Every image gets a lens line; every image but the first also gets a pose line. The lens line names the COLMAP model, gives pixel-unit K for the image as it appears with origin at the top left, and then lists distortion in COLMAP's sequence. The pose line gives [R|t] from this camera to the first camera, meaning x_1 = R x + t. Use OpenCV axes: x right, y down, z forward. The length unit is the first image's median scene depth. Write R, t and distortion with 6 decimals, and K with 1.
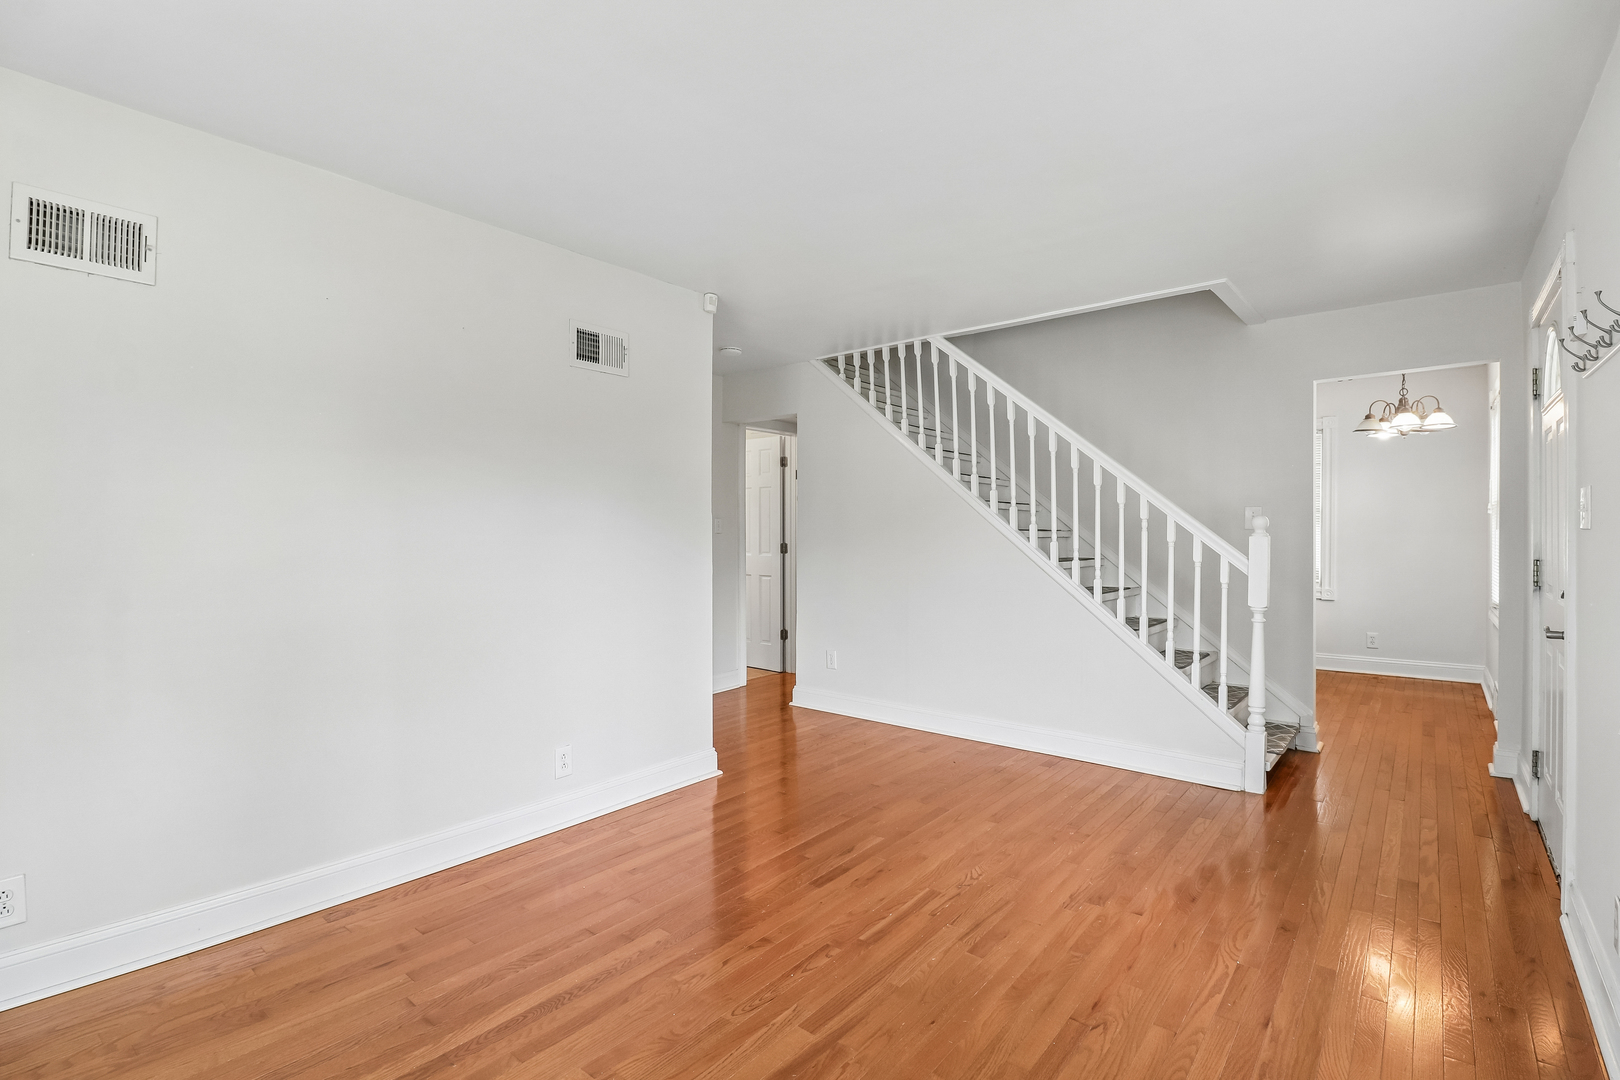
lens RADIAL K [[757.4, 0, 799.3], [0, 757.4, 539.7], [0, 0, 1]] dist [-0.002308, -0.006094]
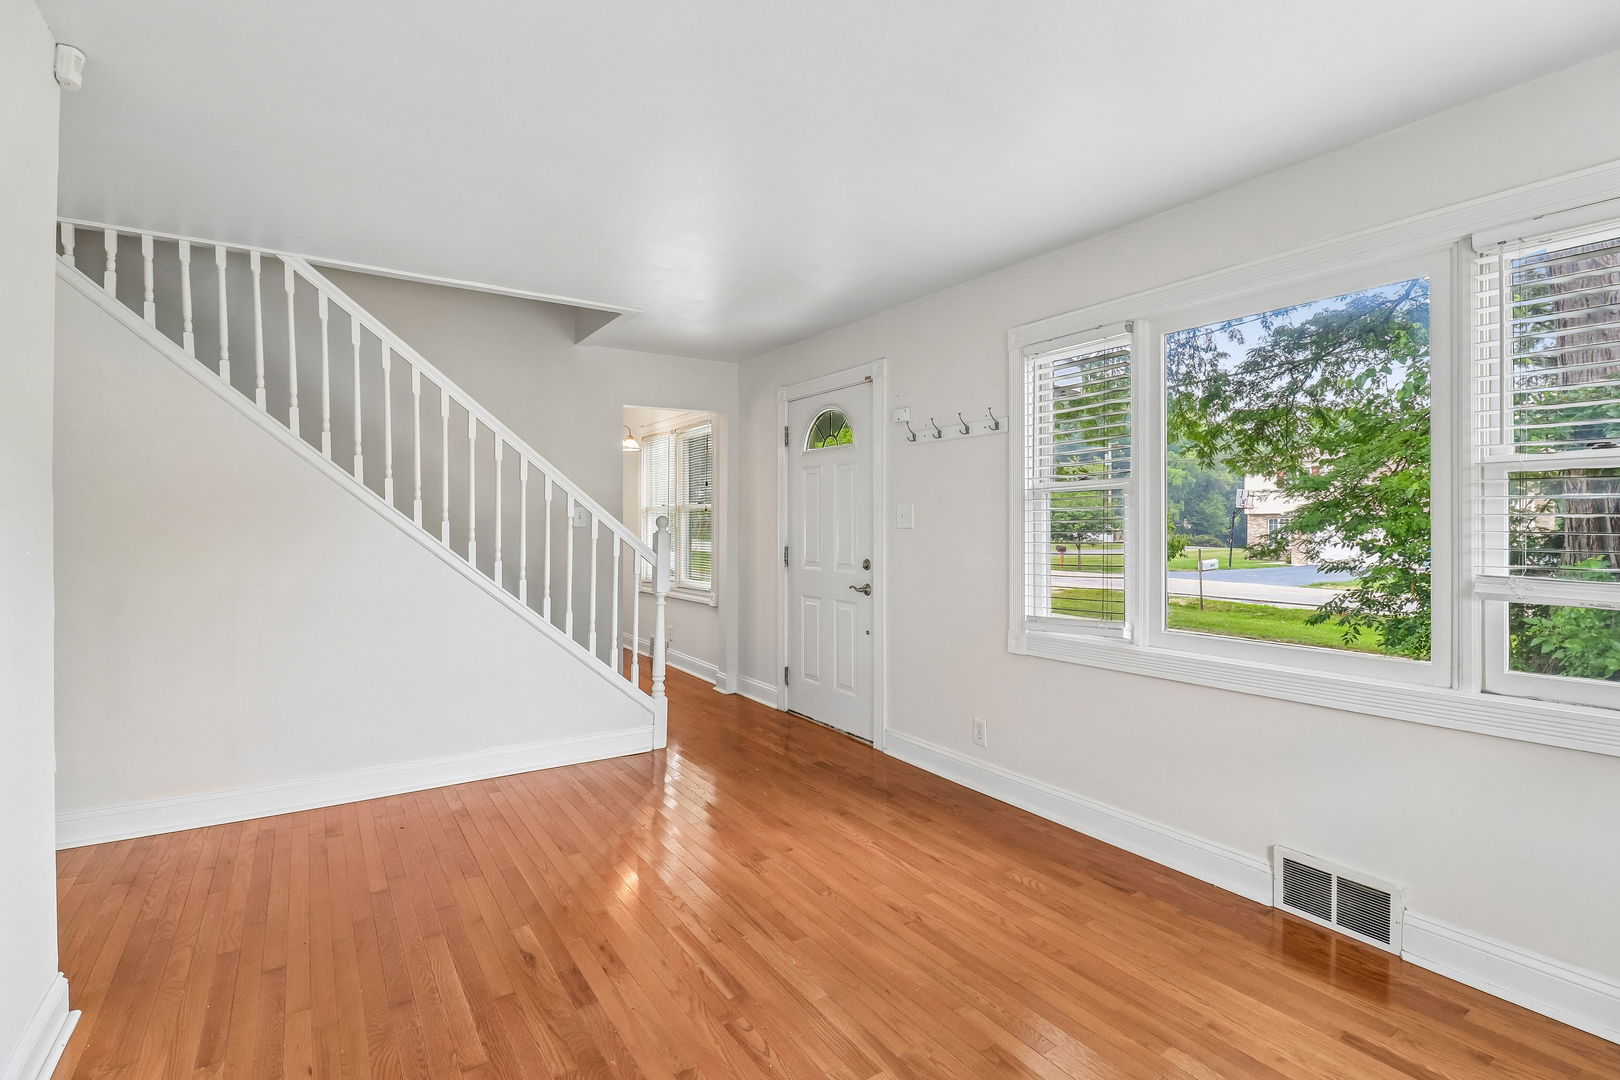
lens RADIAL K [[757.4, 0, 810.7], [0, 757.4, 529.3], [0, 0, 1]] dist [-0.002308, -0.006094]
pose [[0.292298, -0.003325, 0.956322, -0.475783], [0.014201, 0.999899, -0.000864, -0.004135], [-0.956222, 0.013833, 0.292316, 0.433082]]
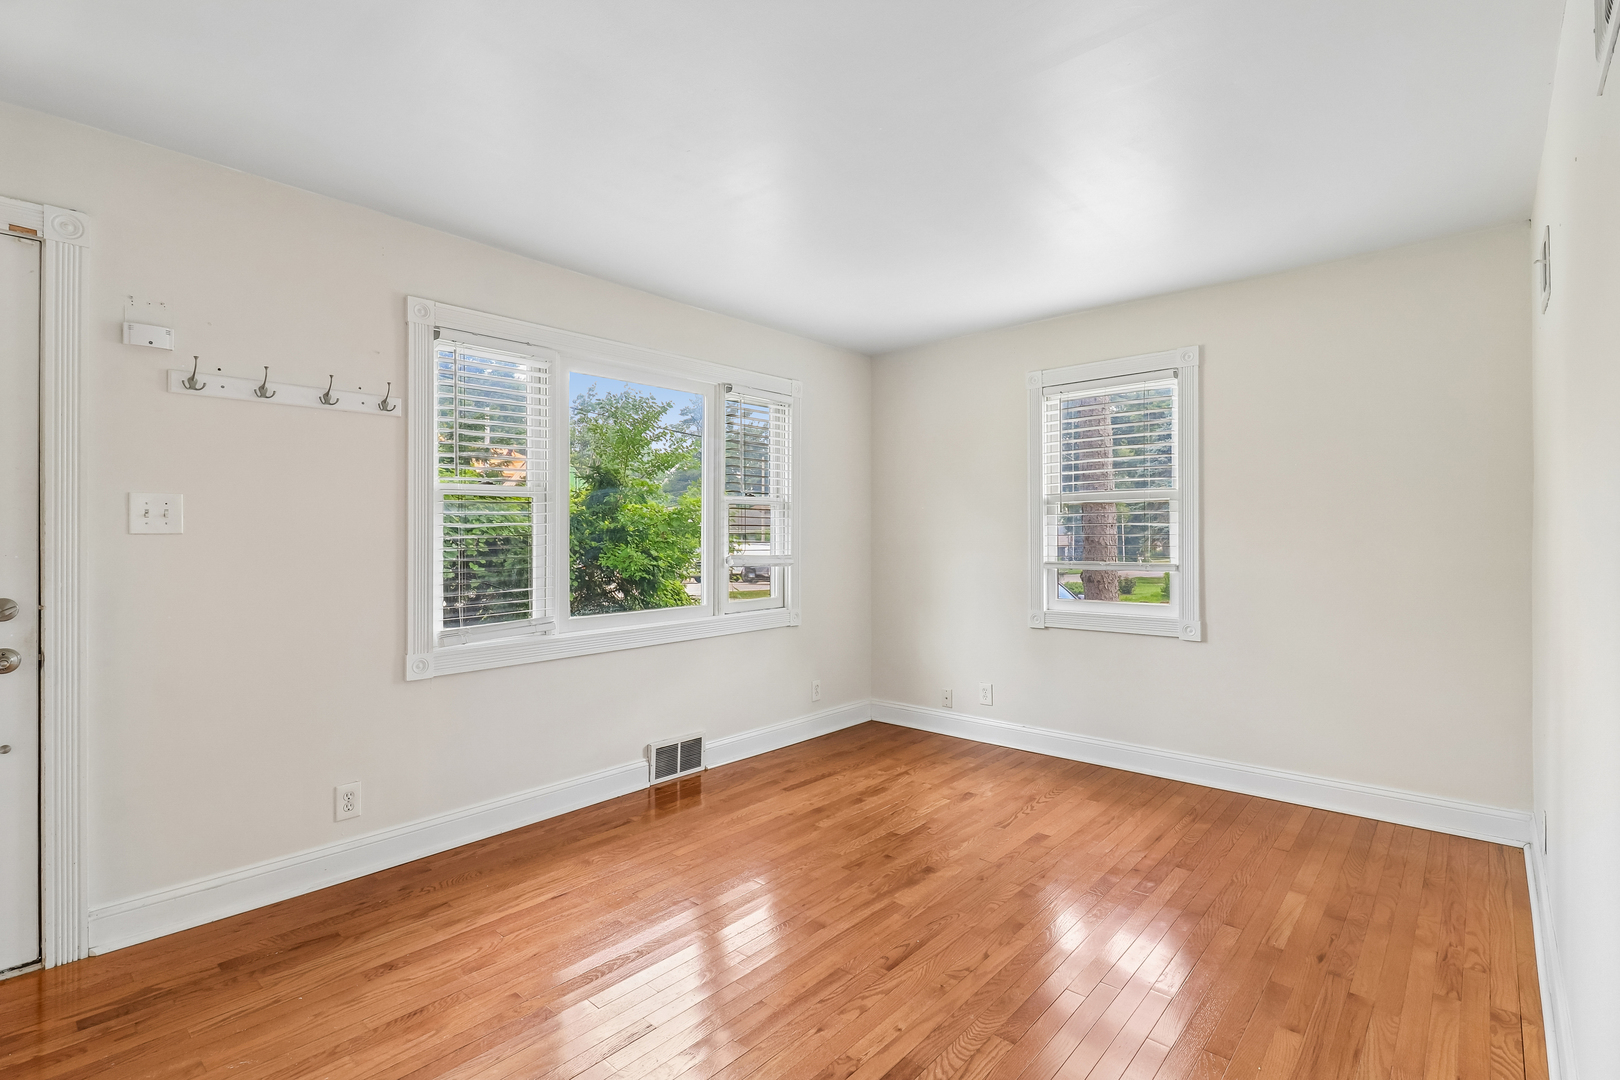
lens RADIAL K [[757.4, 0, 803.7], [0, 757.4, 536.3], [0, 0, 1]] dist [-0.002308, -0.006094]
pose [[-0.999255, 0.003562, 0.038420, 0.067173], [0.004440, 0.999731, 0.022783, -0.015538], [-0.038329, 0.022937, -0.999002, 1.261278]]
